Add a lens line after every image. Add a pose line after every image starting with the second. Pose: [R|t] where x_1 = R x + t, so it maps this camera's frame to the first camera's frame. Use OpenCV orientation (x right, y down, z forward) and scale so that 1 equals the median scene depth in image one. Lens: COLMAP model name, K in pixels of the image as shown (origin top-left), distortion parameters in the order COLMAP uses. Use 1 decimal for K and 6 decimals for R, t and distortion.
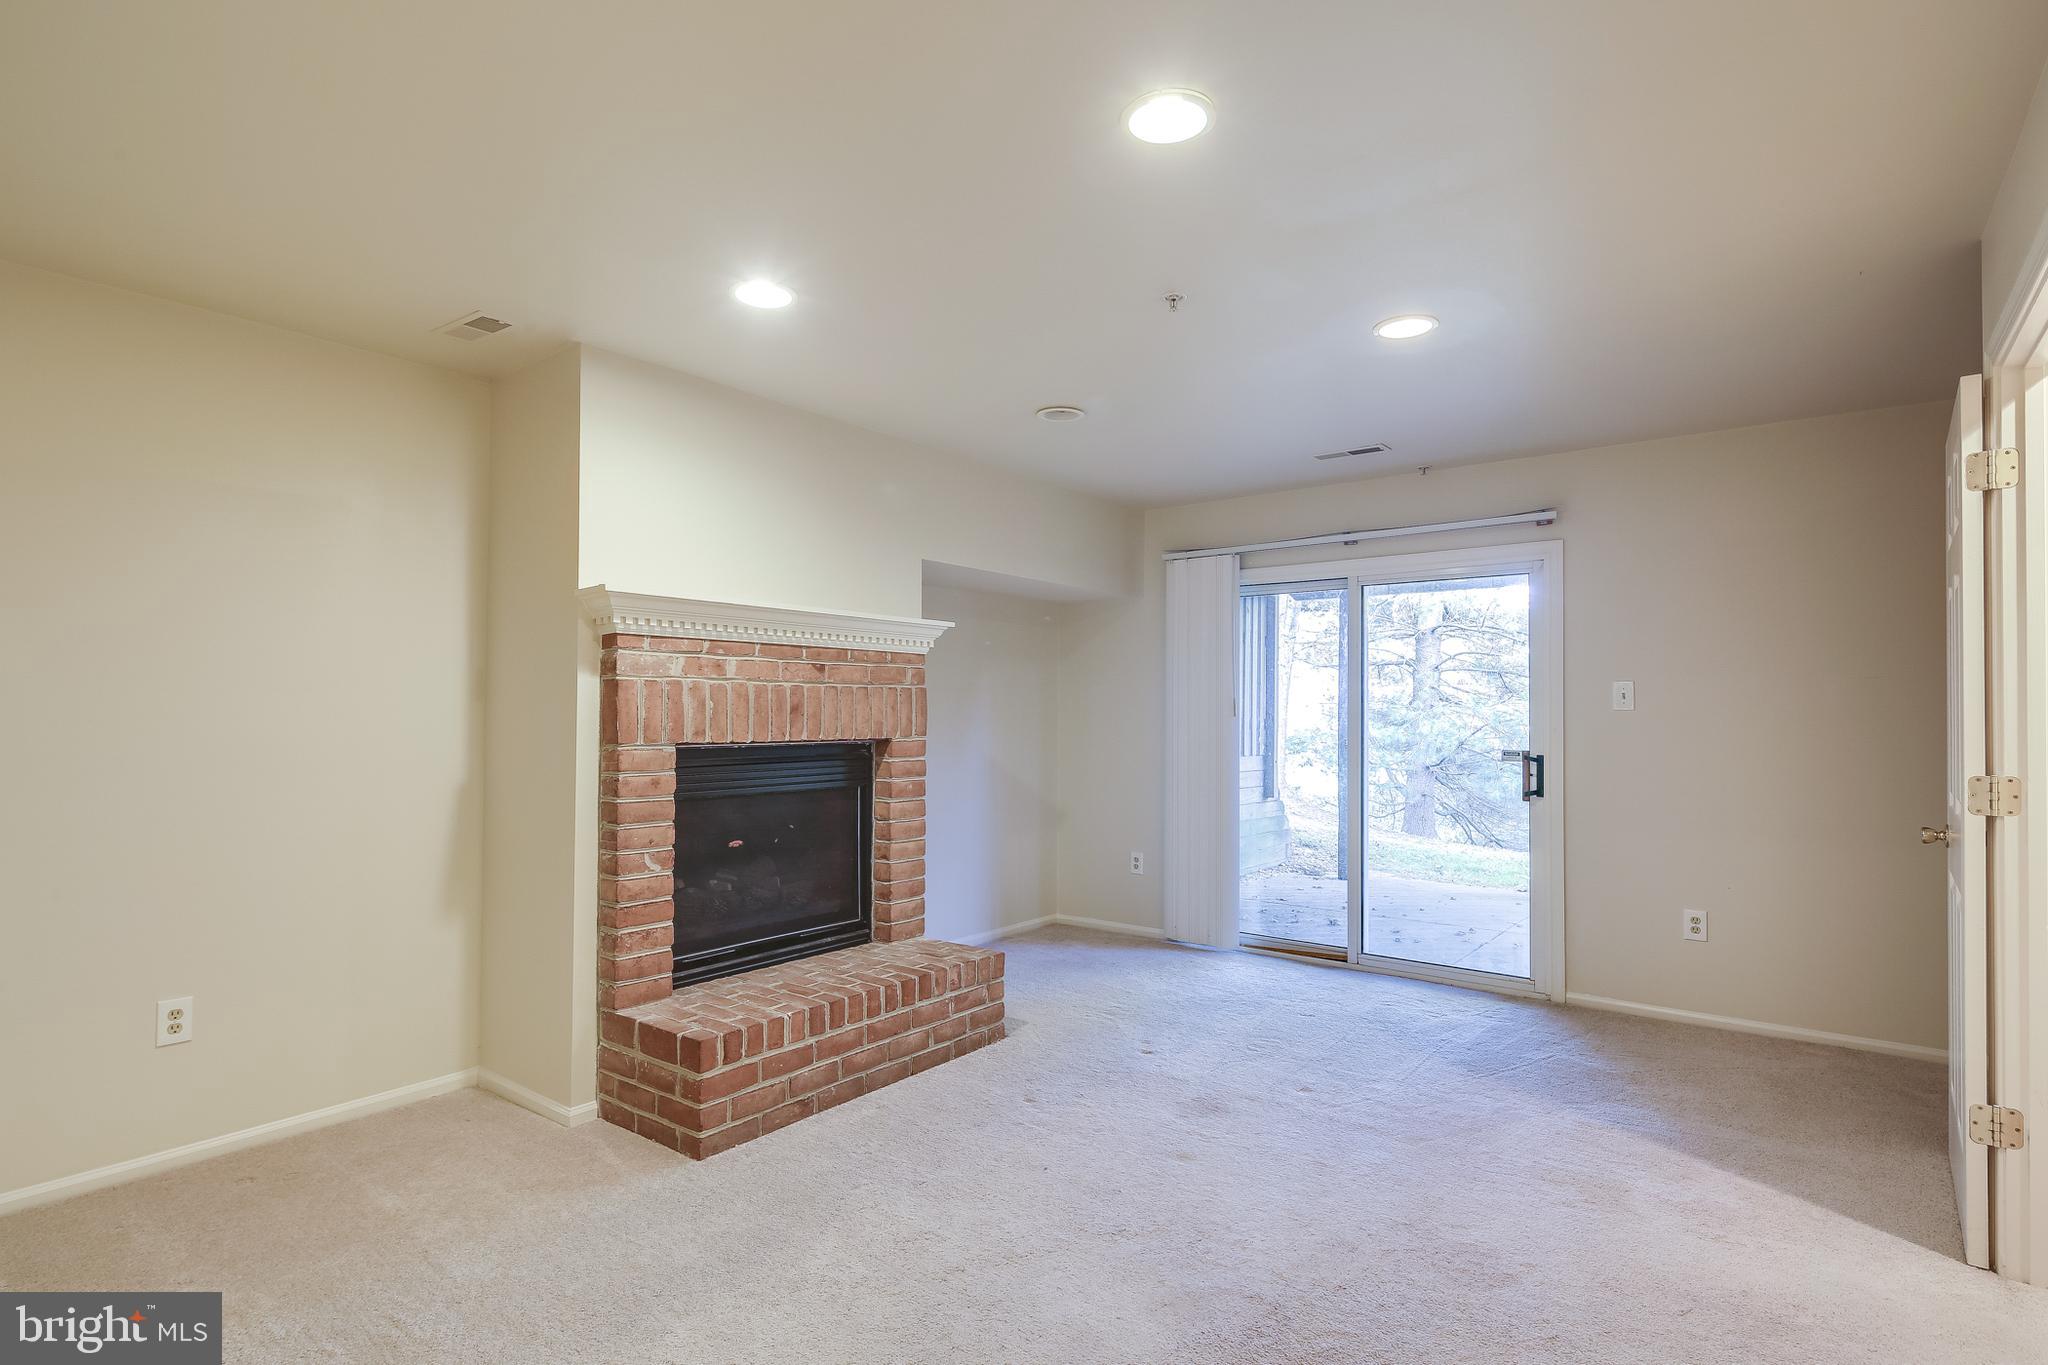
lens RADIAL K [[1003.3, 0, 1037.4], [0, 1003.3, 701.9], [0, 0, 1]] dist [0.003232, -0.000037]
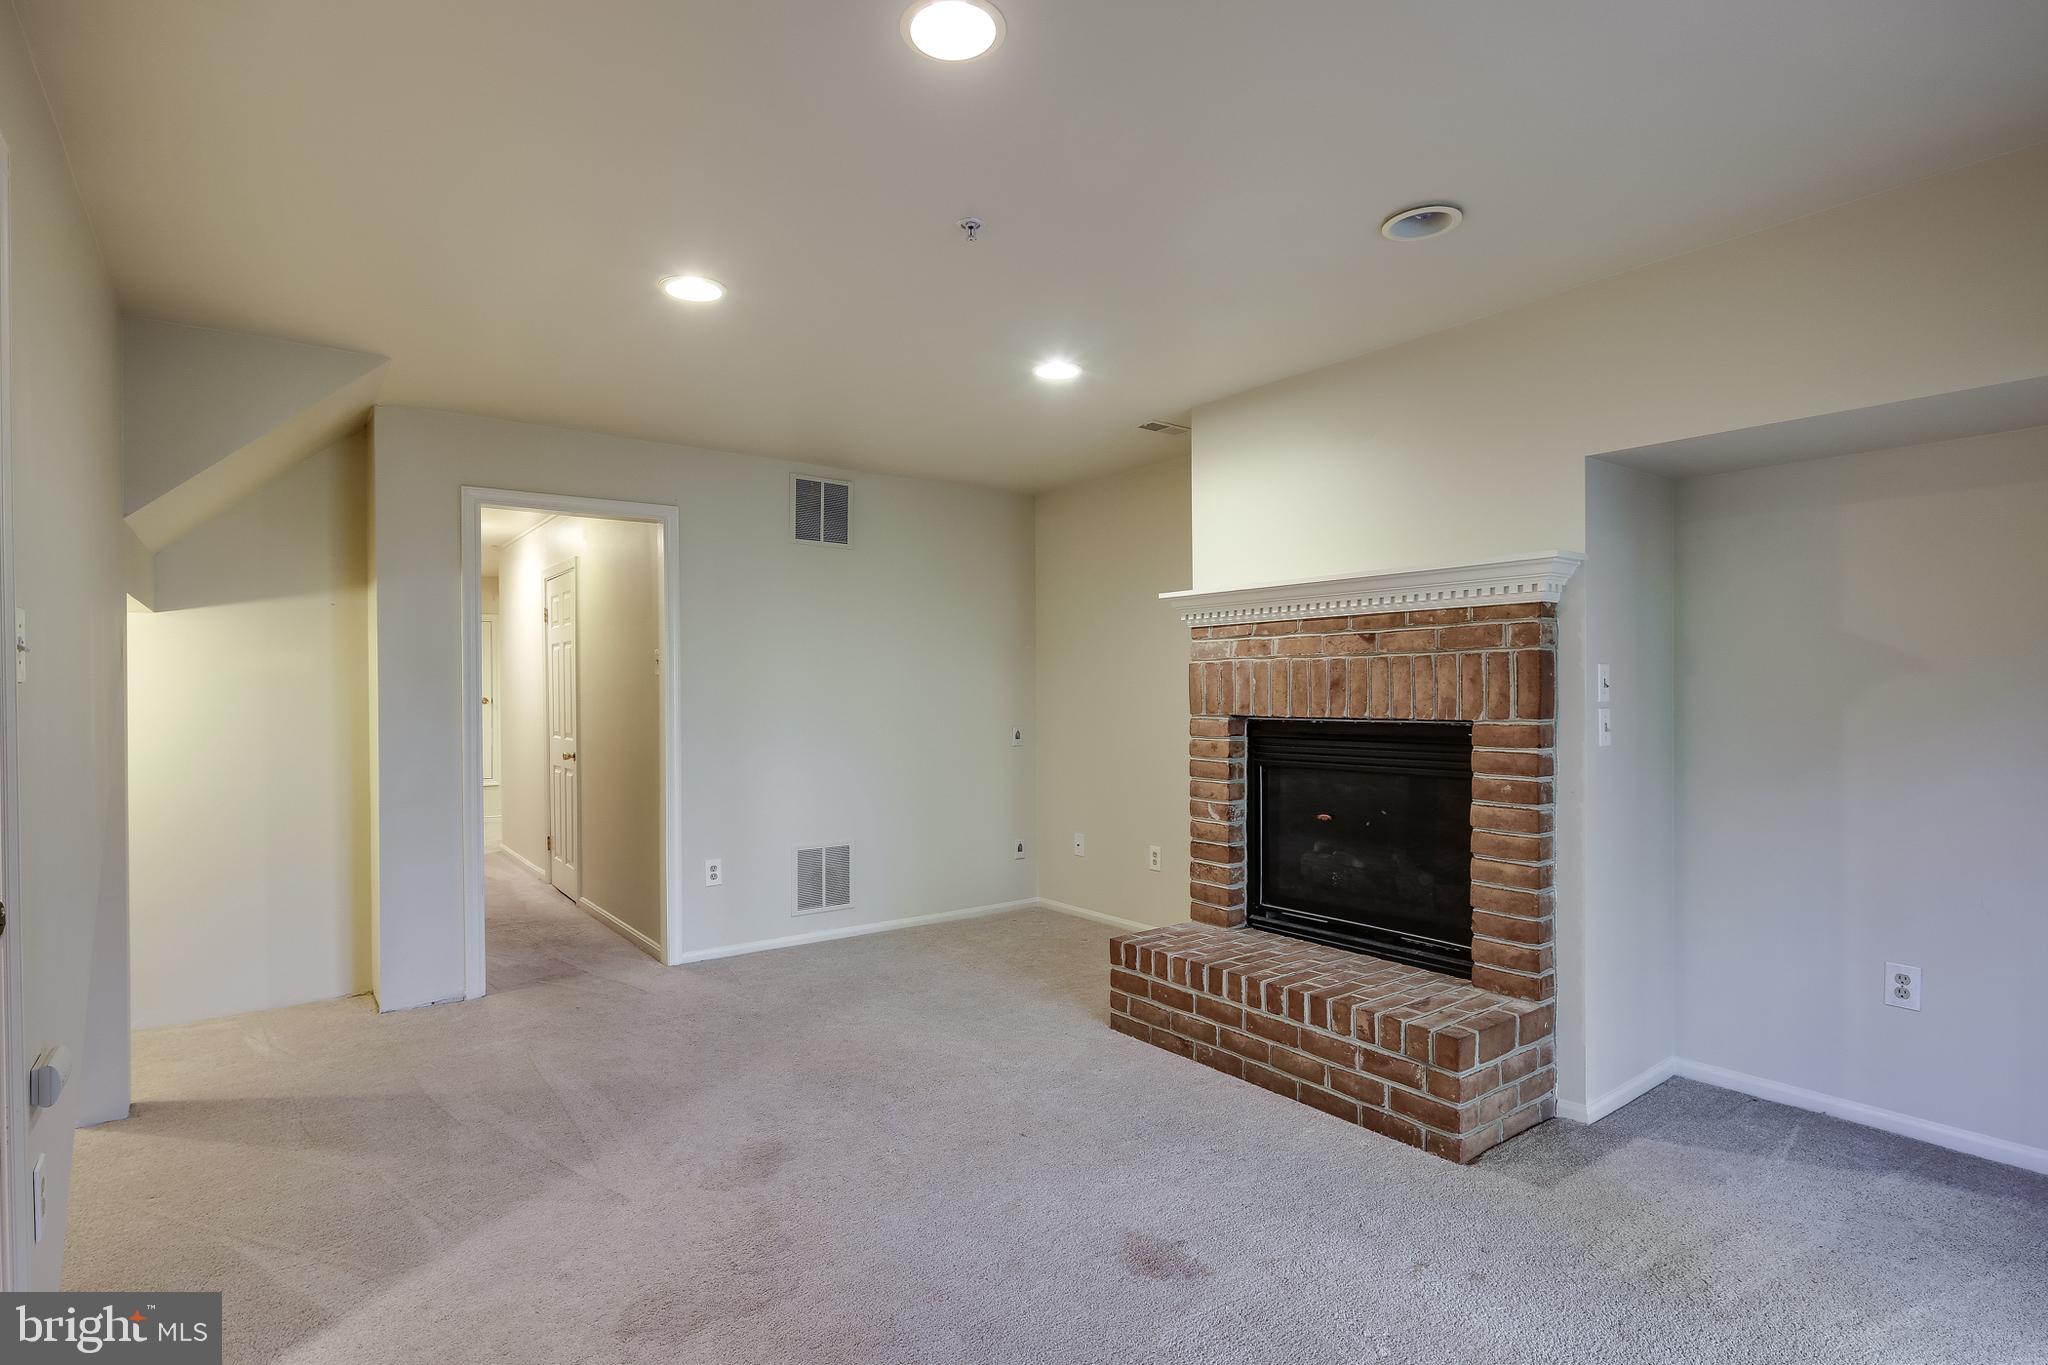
lens RADIAL K [[1003.3, 0, 1037.4], [0, 1003.3, 701.9], [0, 0, 1]] dist [0.003232, -0.000037]
pose [[-0.246625, 0.015974, -0.968979, 0.750937], [0.023420, 0.999670, 0.010519, 0.007296], [0.968828, -0.020099, -0.246918, 0.965859]]
